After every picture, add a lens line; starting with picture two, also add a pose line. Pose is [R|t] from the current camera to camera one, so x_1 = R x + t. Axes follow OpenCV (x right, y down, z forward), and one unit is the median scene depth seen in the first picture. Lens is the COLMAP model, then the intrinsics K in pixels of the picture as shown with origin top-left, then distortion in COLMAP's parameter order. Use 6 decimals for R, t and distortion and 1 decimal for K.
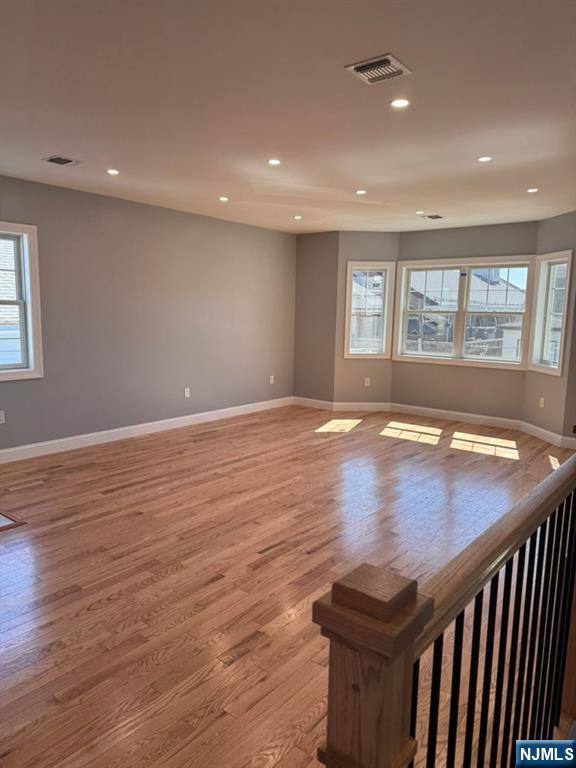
lens RADIAL K [[536.3, 0, 288.0], [0, 536.3, 384.0], [0, 0, 1]] dist [0.119841, -0.163577]
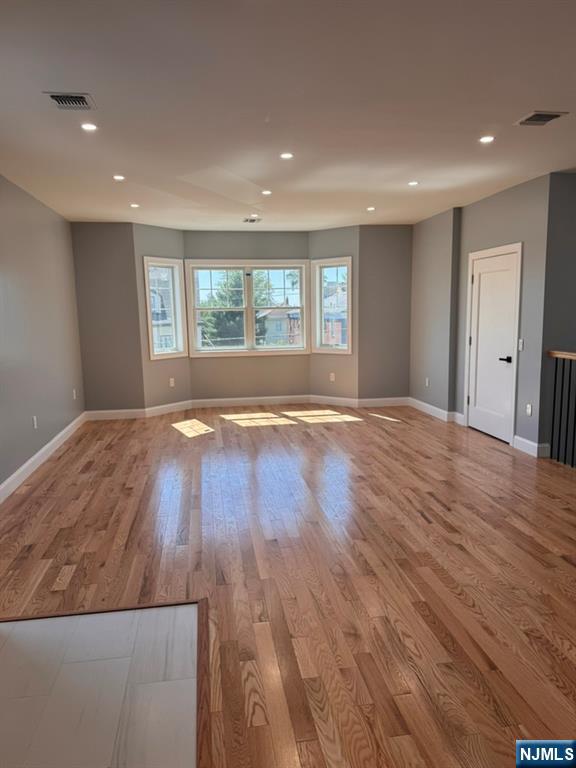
lens RADIAL K [[536.3, 0, 288.0], [0, 536.3, 384.0], [0, 0, 1]] dist [0.119841, -0.163577]
pose [[0.675016, -0.133240, 0.725673, -0.618121], [0.133092, 0.989413, 0.057863, -0.042847], [-0.725700, 0.057522, 0.685602, 0.266859]]
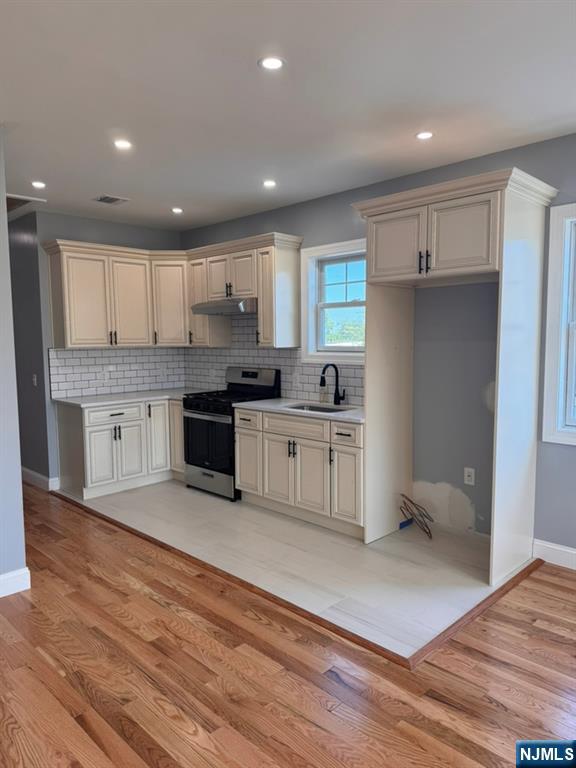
lens RADIAL K [[536.3, 0, 288.0], [0, 536.3, 384.0], [0, 0, 1]] dist [0.119841, -0.163577]
pose [[-0.113110, 0.068893, -0.991191, 0.100995], [-0.127586, 0.988327, 0.083253, -0.074603], [0.985357, 0.135879, -0.103000, 0.599553]]
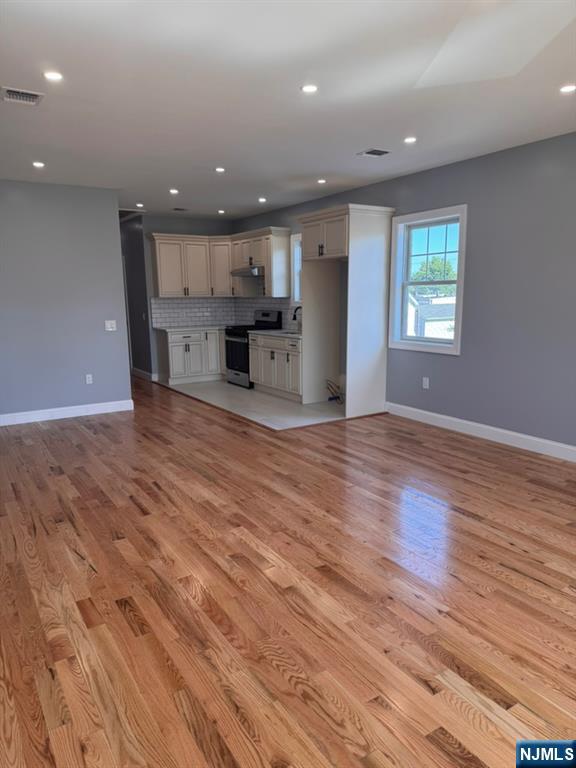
lens RADIAL K [[536.8, 0, 288.0], [0, 536.8, 384.0], [0, 0, 1]] dist [0.134529, -0.000288]
pose [[-0.331821, 0.144398, -0.932225, 0.599957], [-0.121737, 0.973397, 0.194107, -0.116038], [0.935454, 0.177895, -0.305415, 0.997307]]
